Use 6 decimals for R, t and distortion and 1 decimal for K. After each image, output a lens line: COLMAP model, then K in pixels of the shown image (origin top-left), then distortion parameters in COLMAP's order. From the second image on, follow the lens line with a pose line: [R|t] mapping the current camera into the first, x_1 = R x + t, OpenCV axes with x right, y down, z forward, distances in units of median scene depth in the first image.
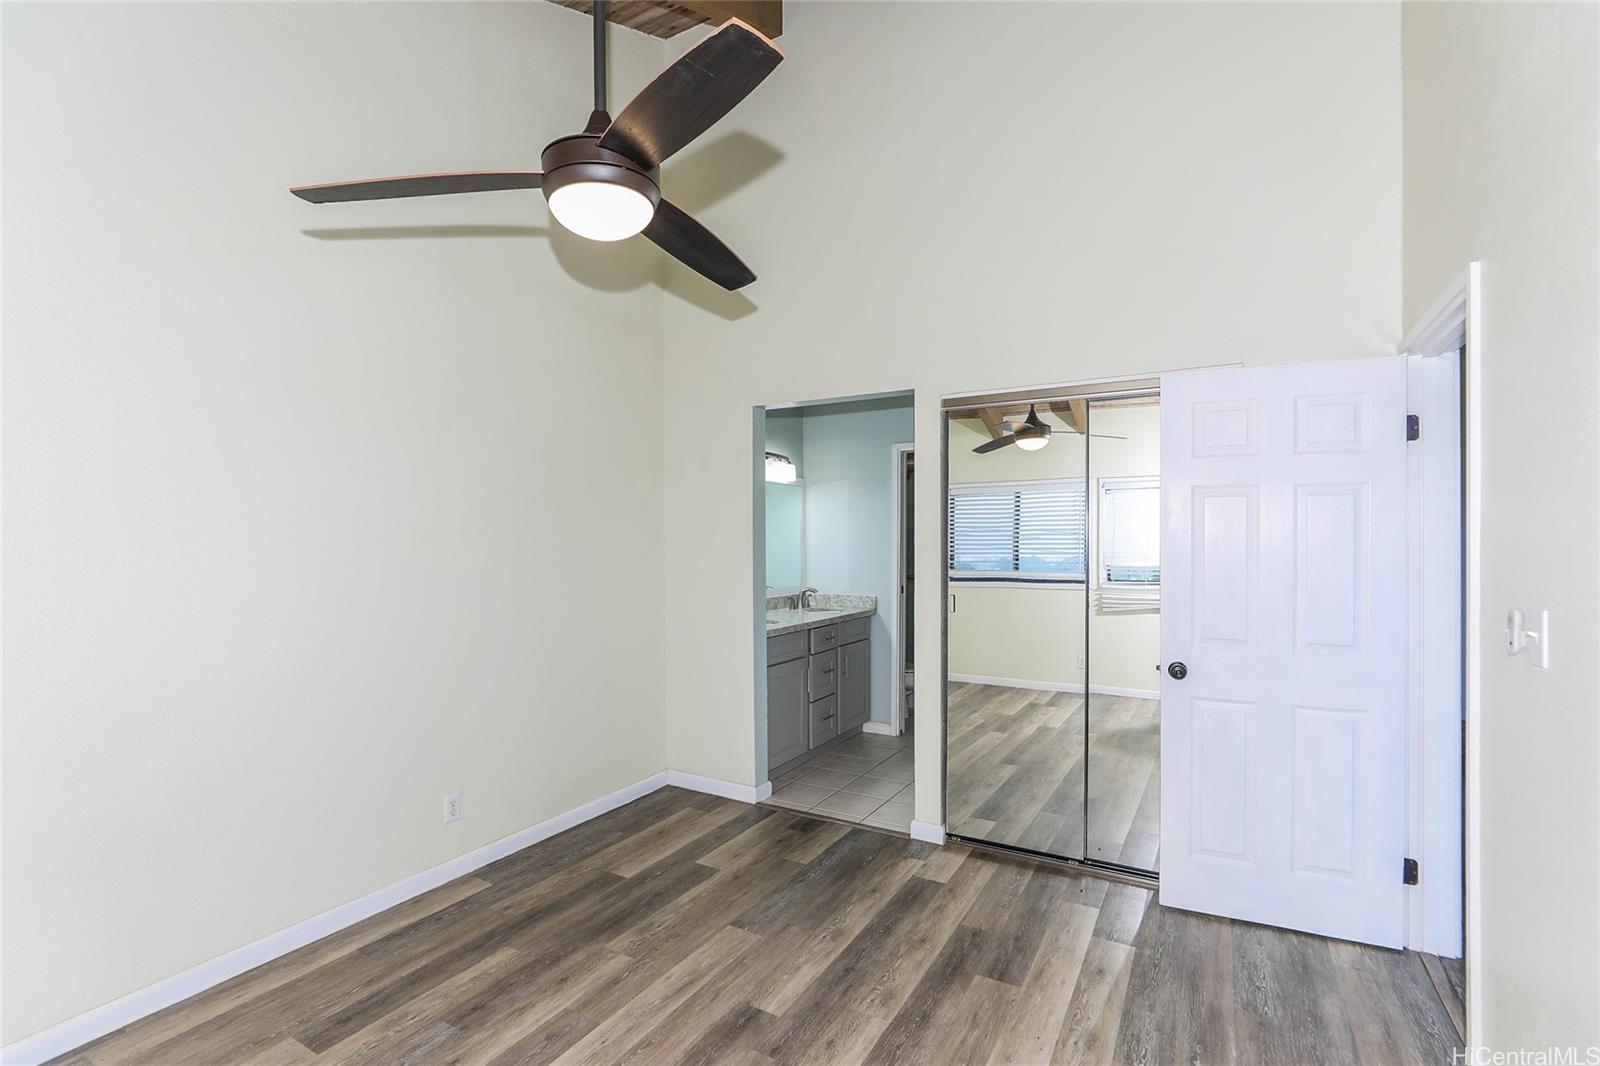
lens RADIAL K [[726.2, 0, 798.7], [0, 726.2, 540.0], [0, 0, 1]] dist [-0.007836, 0.000302]
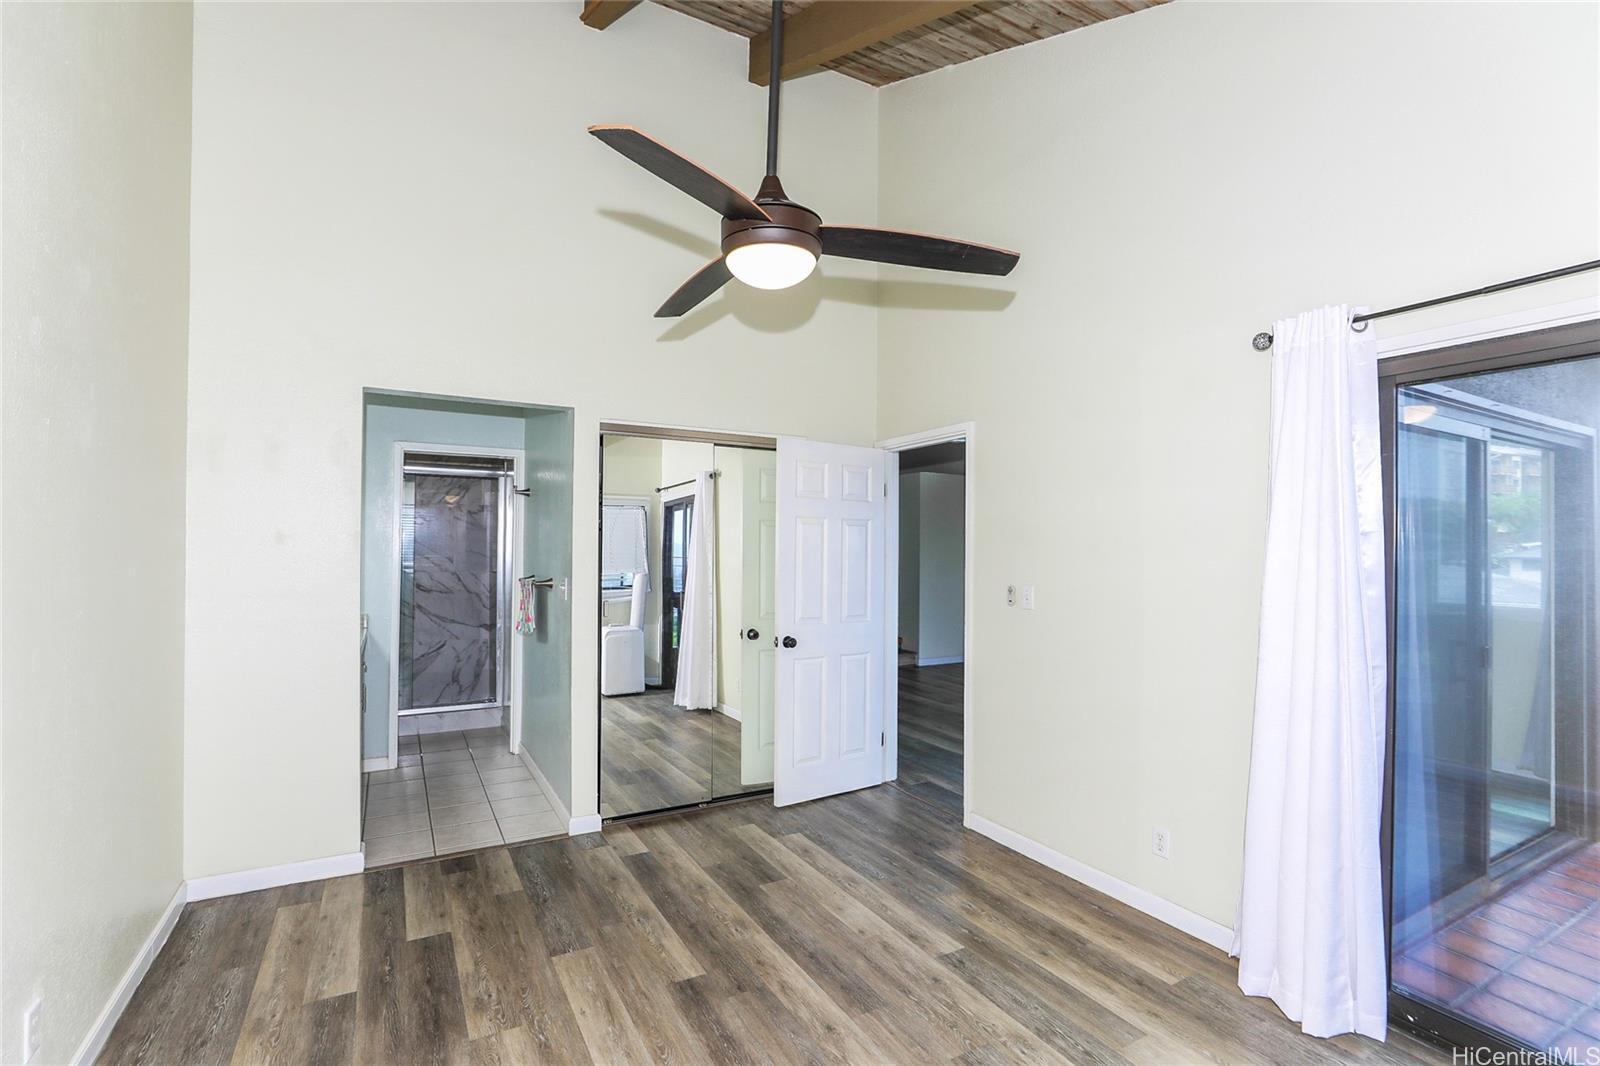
lens RADIAL K [[731.0, 0, 803.0], [0, 731.0, 552.8], [0, 0, 1]] dist [0.000602, 0.000670]
pose [[0.504907, 0.005260, 0.863158, -0.676299], [-0.013766, 0.999903, 0.001959, -0.001973], [-0.863064, -0.012872, 0.504930, 0.216968]]
